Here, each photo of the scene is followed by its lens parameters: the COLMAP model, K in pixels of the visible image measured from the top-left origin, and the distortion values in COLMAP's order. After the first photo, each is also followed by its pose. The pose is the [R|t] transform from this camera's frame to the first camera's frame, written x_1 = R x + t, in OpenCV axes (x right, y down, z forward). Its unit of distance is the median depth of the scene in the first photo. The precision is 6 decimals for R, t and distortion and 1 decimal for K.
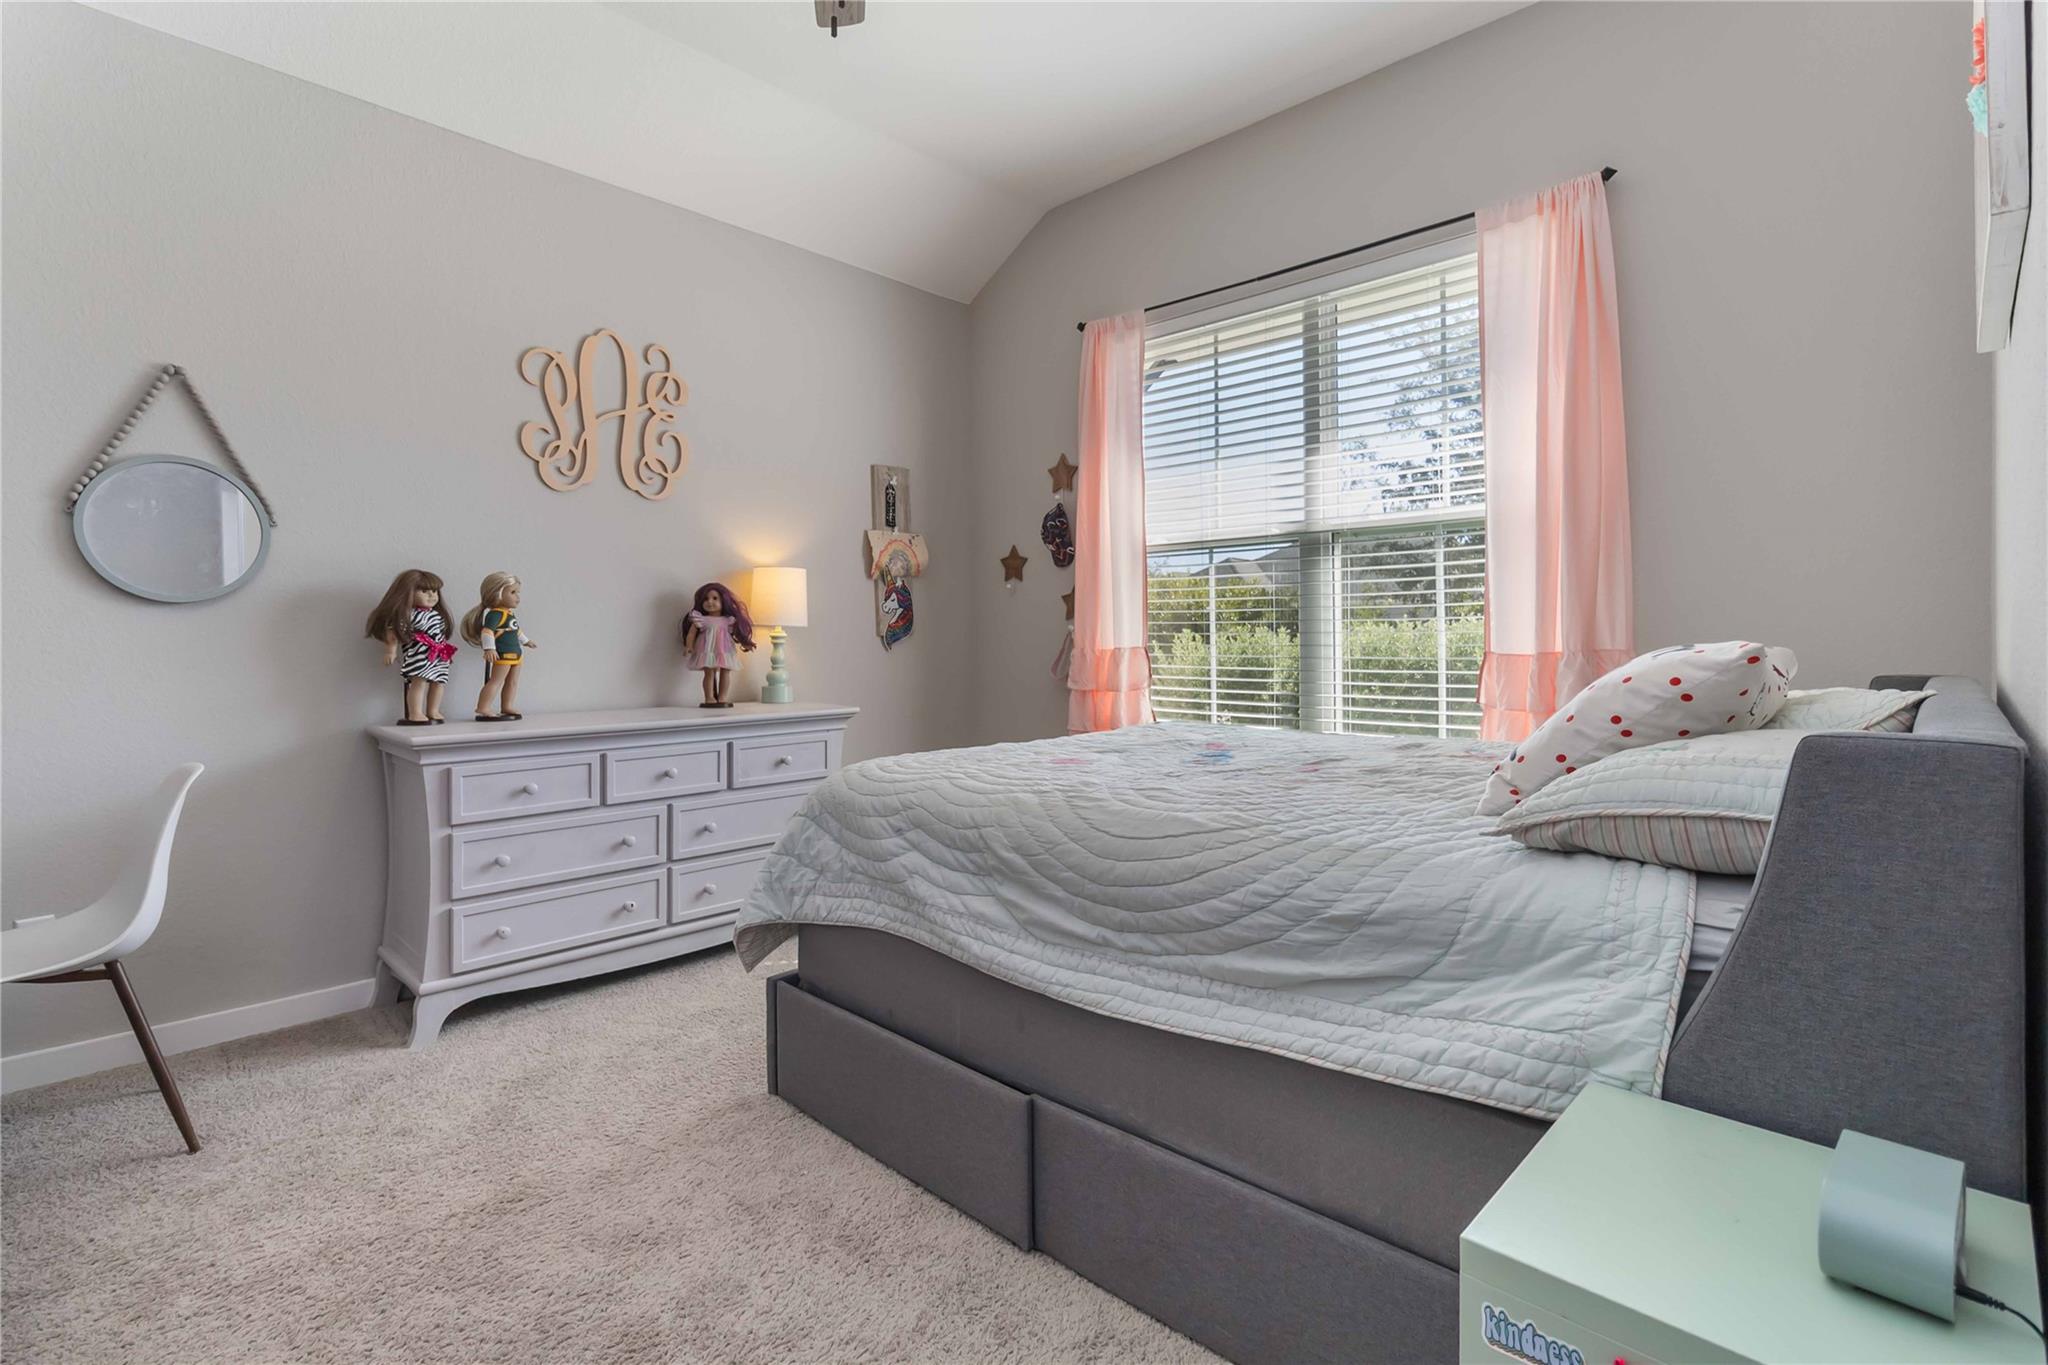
lens RADIAL K [[964.6, 0, 1024.3], [0, 964.6, 648.6], [0, 0, 1]] dist [-0.000776, -0.000239]
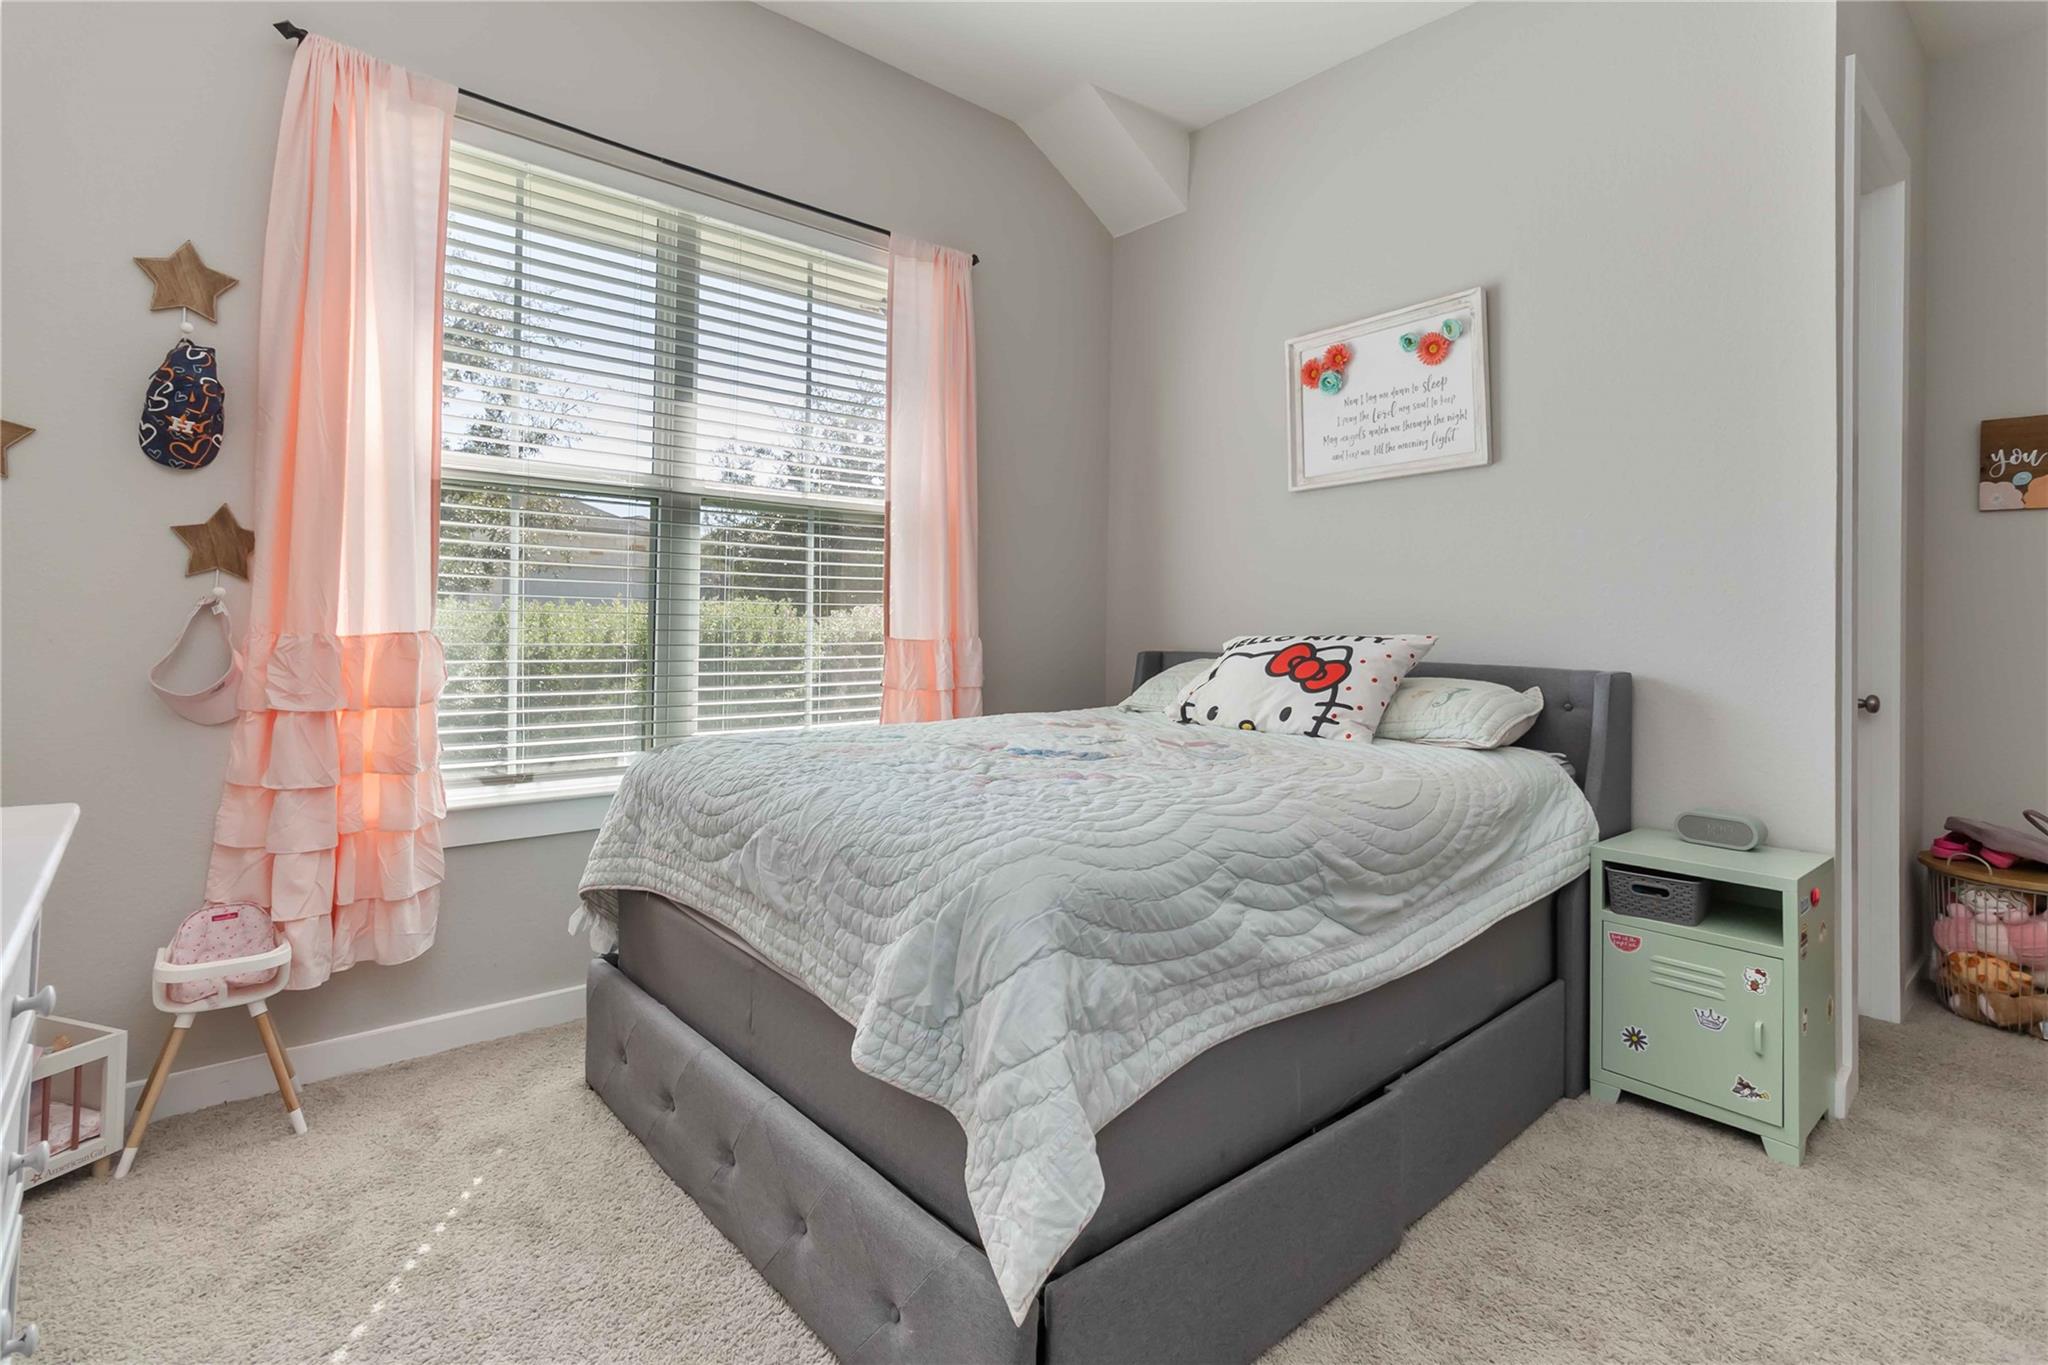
lens RADIAL K [[981.8, 0, 1024.3], [0, 981.8, 613.9], [0, 0, 1]] dist [-0.003104, -0.000490]
pose [[0.083236, 0.019561, 0.996338, -0.655772], [-0.004768, 0.999804, -0.019231, -0.003147], [-0.996518, -0.003150, 0.083313, 0.815745]]
